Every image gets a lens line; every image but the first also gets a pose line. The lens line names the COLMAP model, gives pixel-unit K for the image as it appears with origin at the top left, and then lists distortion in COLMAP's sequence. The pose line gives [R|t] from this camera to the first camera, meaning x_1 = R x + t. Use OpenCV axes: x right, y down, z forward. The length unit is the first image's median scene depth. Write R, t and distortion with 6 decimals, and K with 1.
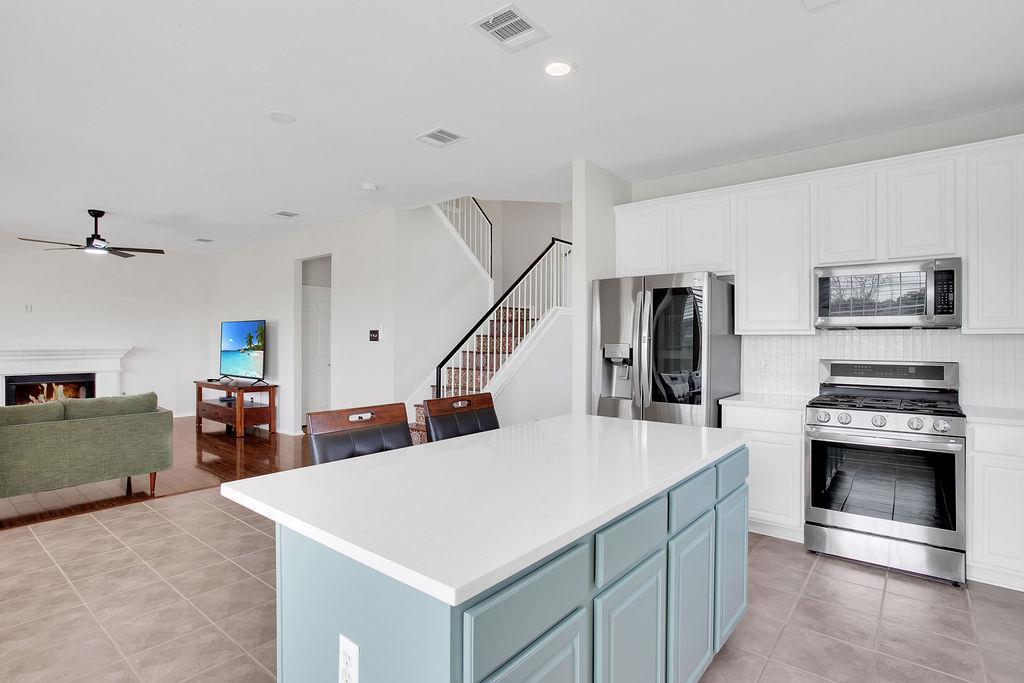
lens RADIAL K [[512.5, 0, 515.2], [0, 512.5, 343.1], [0, 0, 1]] dist [-0.012911, 0.000264]
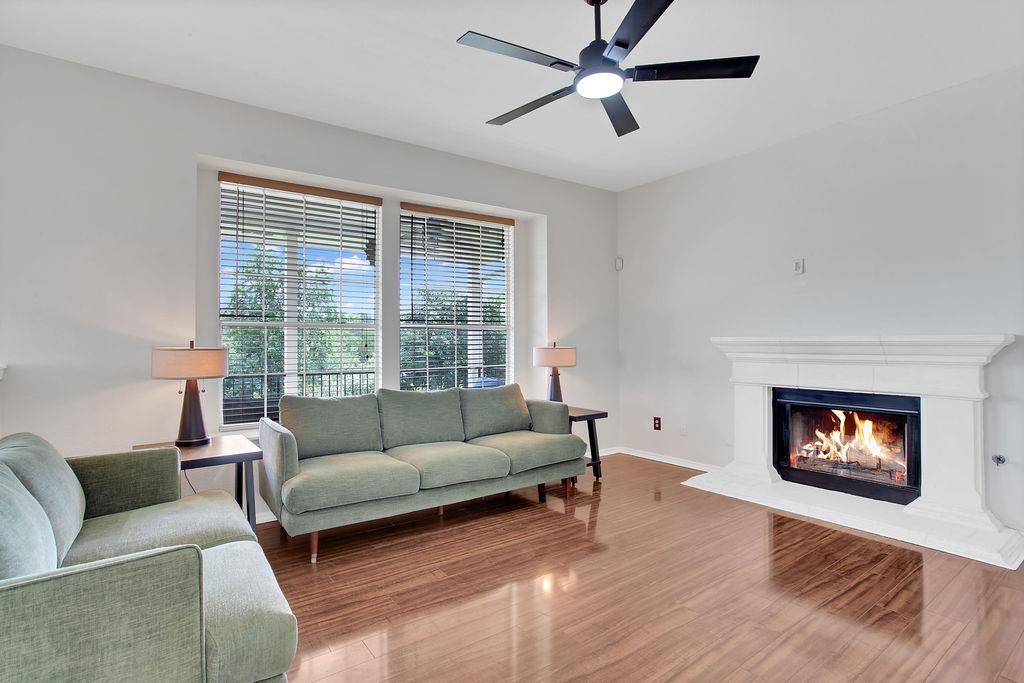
lens RADIAL K [[510.8, 0, 501.9], [0, 510.8, 344.4], [0, 0, 1]] dist [-0.049312, 0.023290]
pose [[-0.278983, 0.002636, -0.960292, -0.332571], [0.002990, 0.999994, 0.001877, 0.012195], [0.960291, -0.002347, -0.278990, 0.805376]]
